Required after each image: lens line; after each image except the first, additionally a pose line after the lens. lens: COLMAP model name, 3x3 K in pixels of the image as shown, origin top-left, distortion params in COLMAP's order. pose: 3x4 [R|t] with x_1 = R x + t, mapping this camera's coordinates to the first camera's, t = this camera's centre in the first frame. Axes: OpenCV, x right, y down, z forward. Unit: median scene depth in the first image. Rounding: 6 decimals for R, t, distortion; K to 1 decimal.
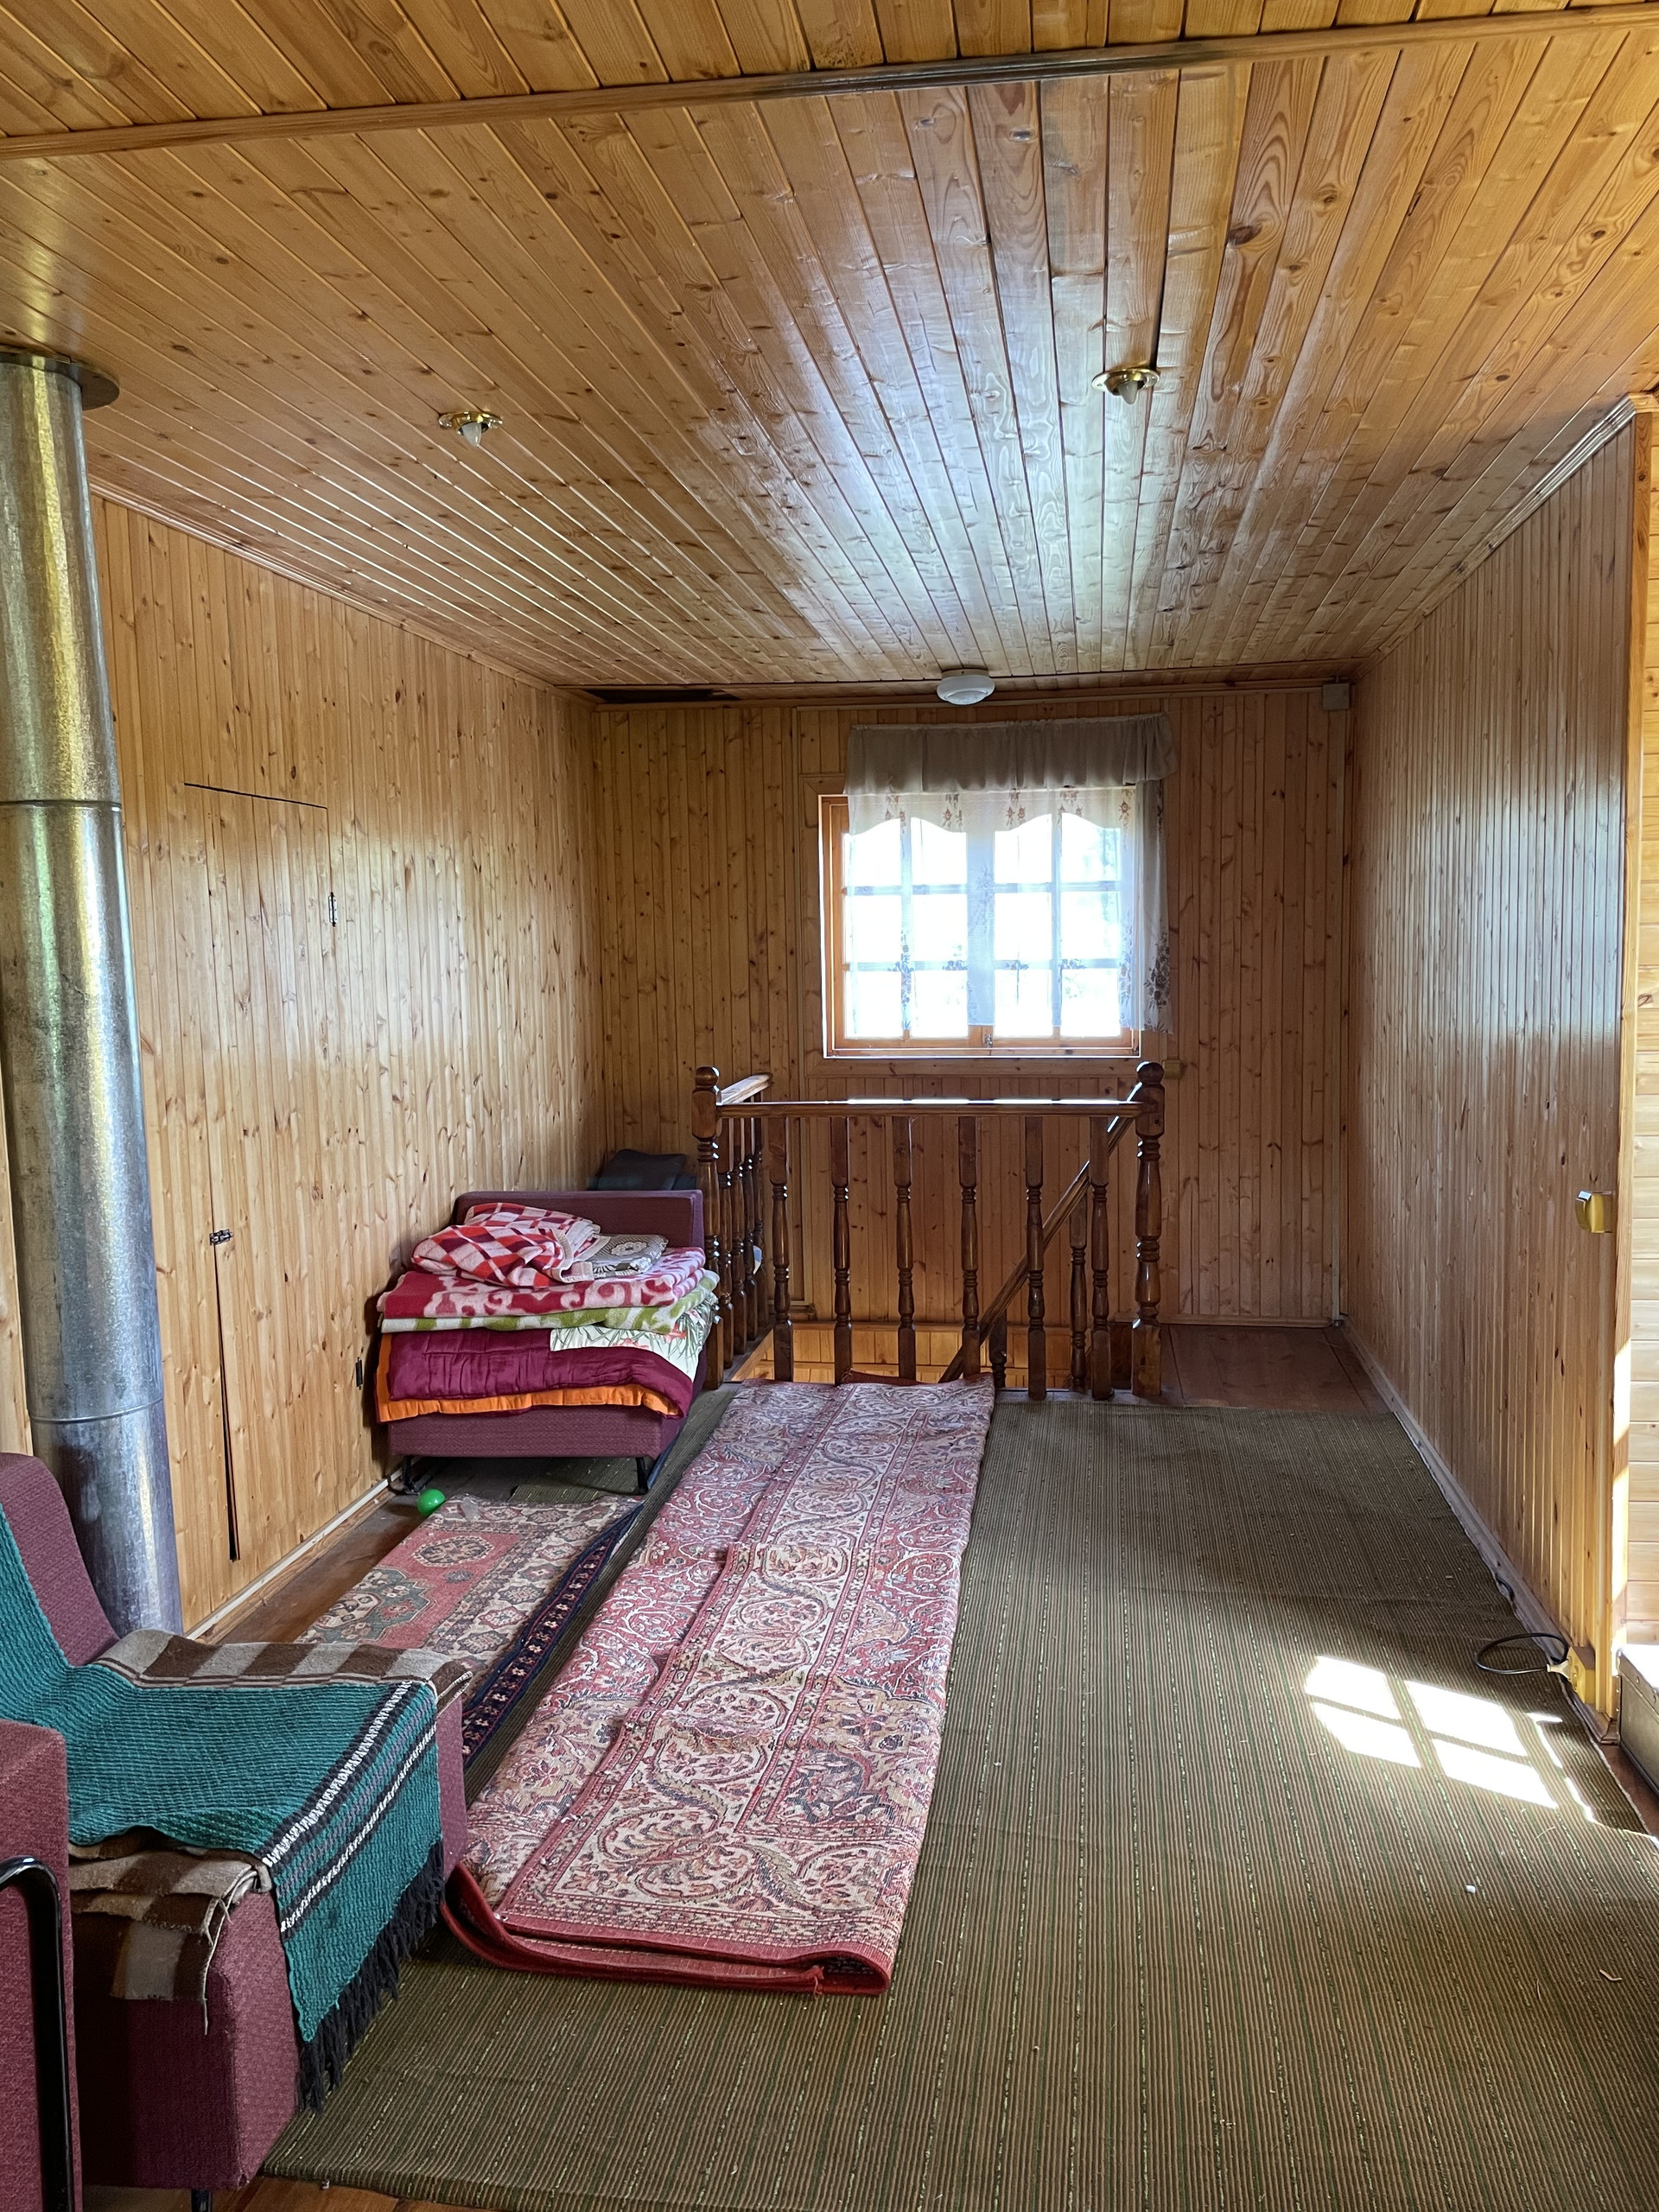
lens RADIAL K [[1661.4, 0, 825.0], [0, 1661.4, 1109.2], [0, 0, 1]] dist [0.087091, -0.107977]
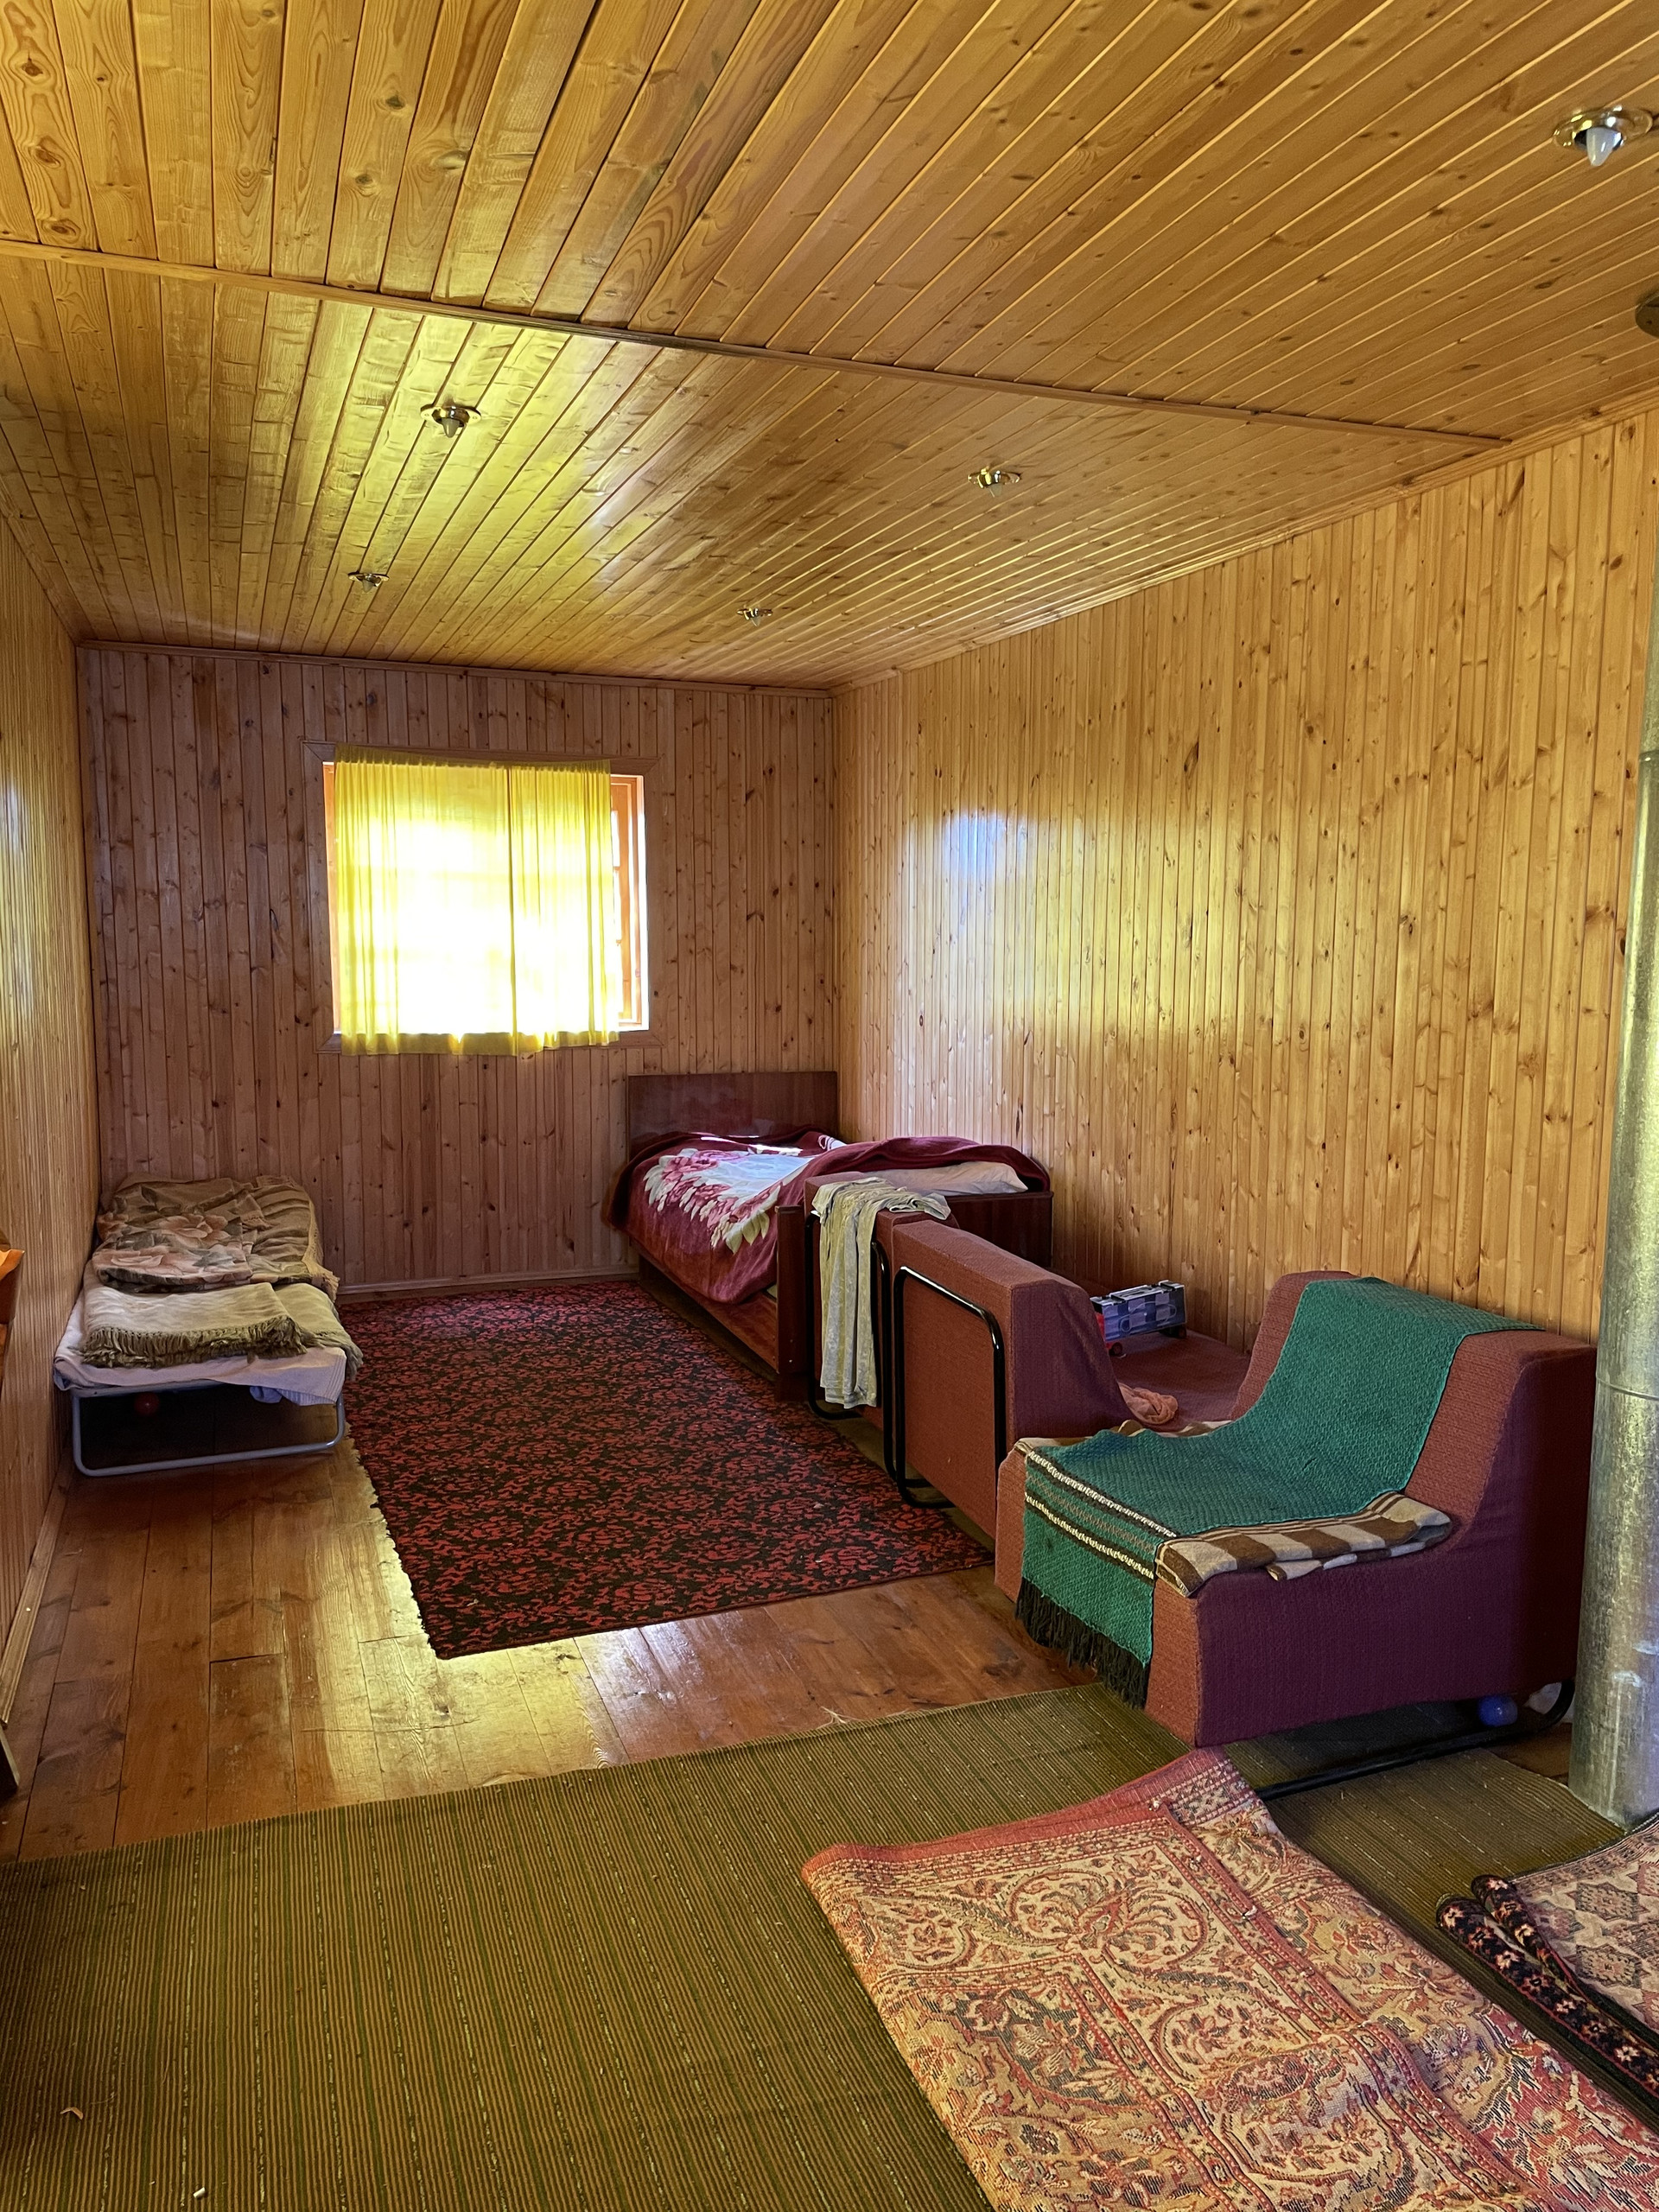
lens RADIAL K [[1661.4, 0, 839.0], [0, 1661.4, 1109.3], [0, 0, 1]] dist [0.087091, -0.107977]
pose [[-0.873931, 0.069539, -0.481050, 0.446158], [-0.034347, 0.978403, 0.203833, -0.163206], [0.484835, 0.194658, -0.852668, 1.630420]]
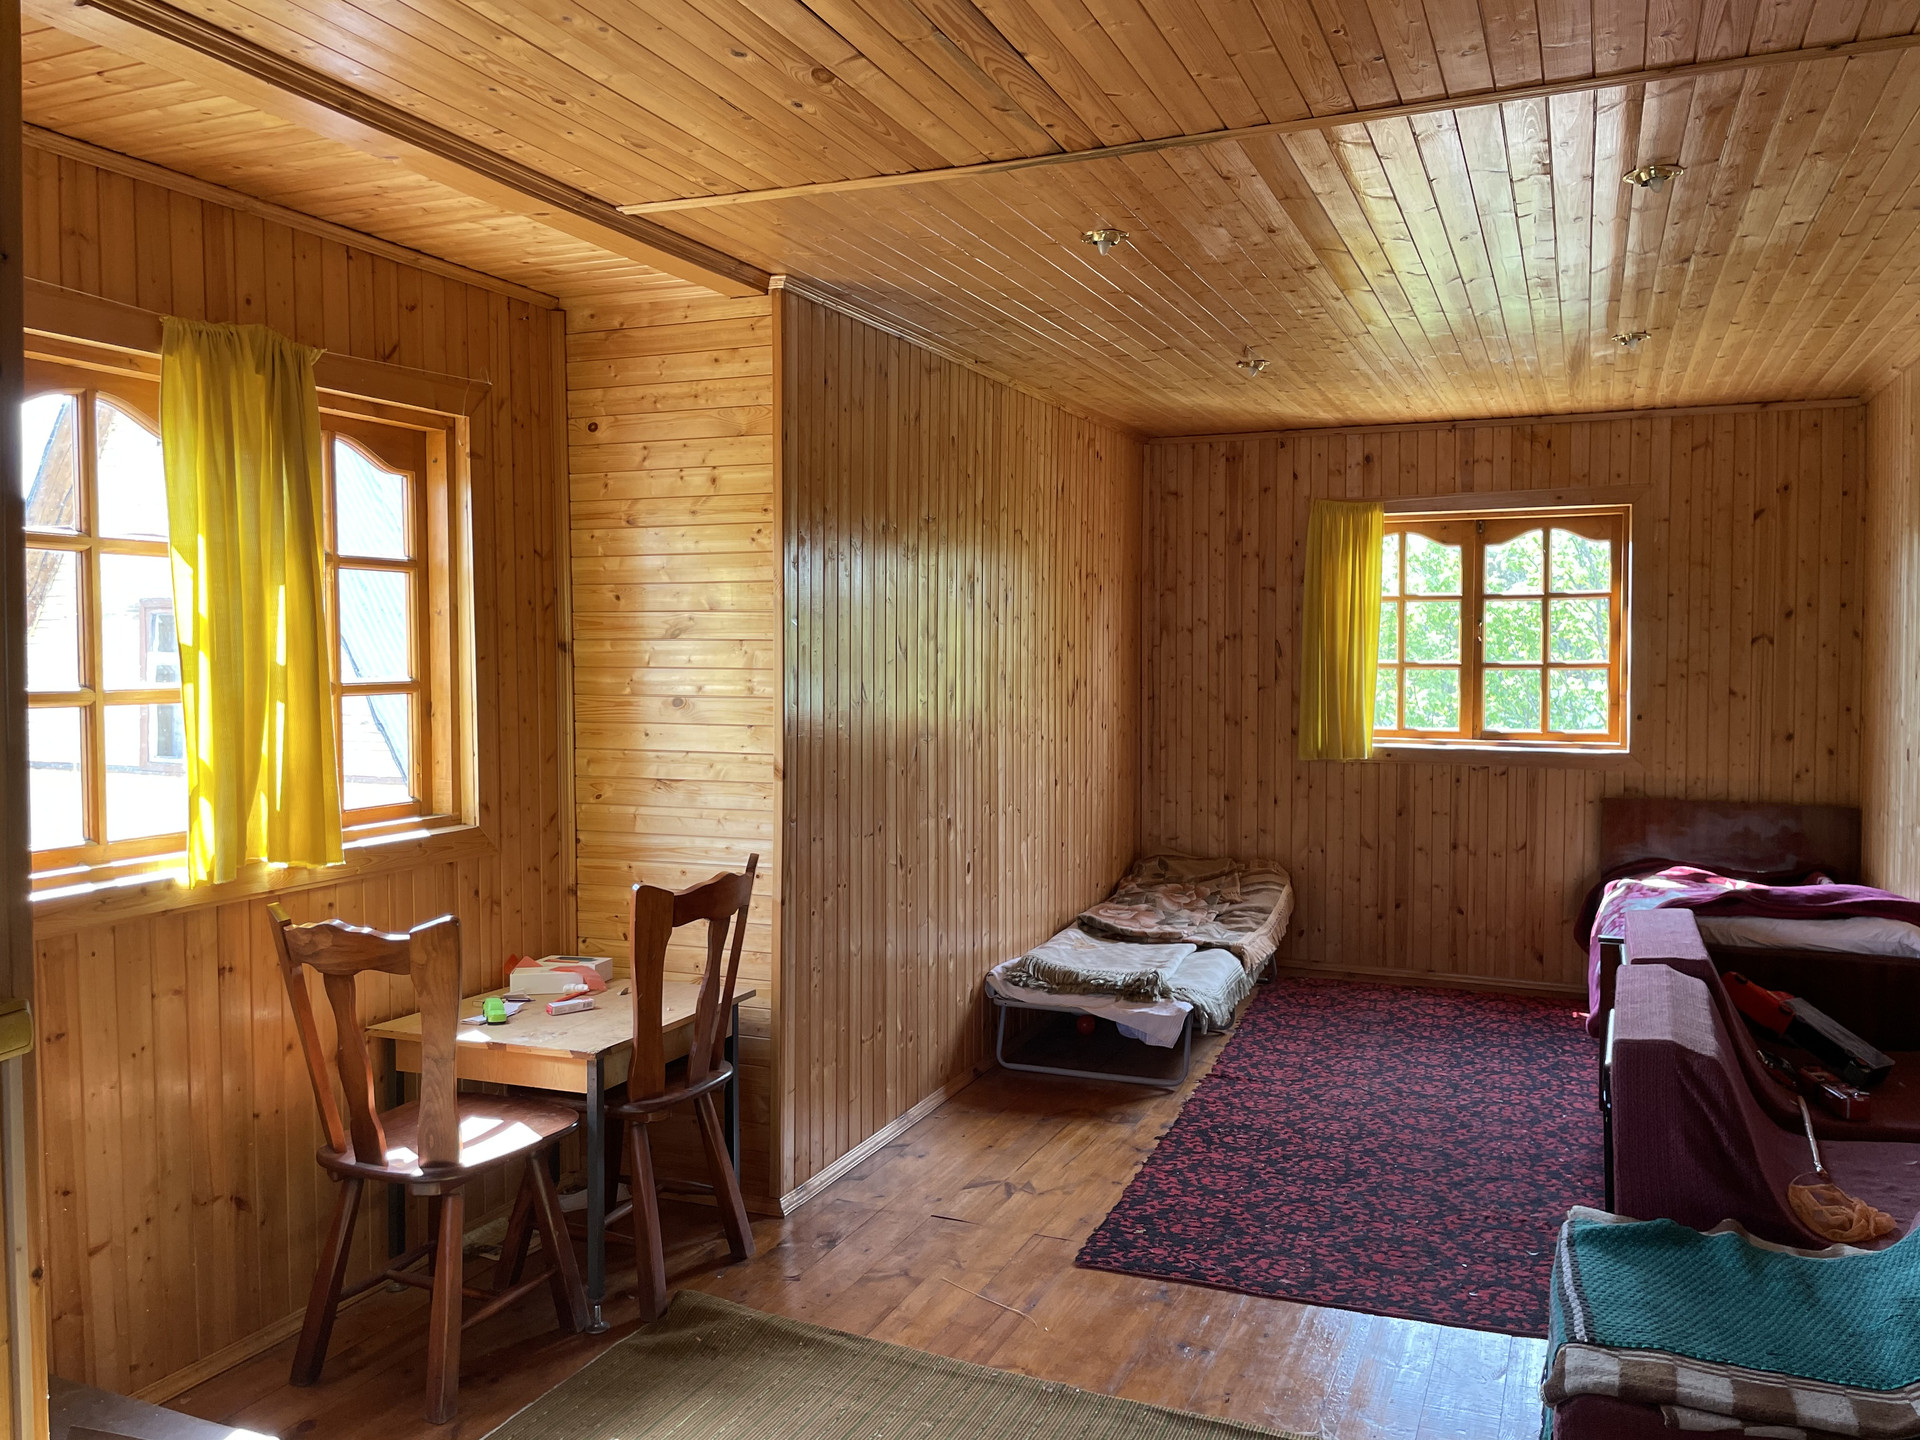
lens RADIAL K [[1442.1, 0, 958.4], [0, 1442.1, 707.2], [0, 0, 1]] dist [0.087091, -0.107977]
pose [[-0.969193, 0.010370, 0.246084, -0.091451], [0.042576, 0.991127, 0.125915, -0.149827], [-0.242595, 0.132513, -0.961035, 1.690628]]
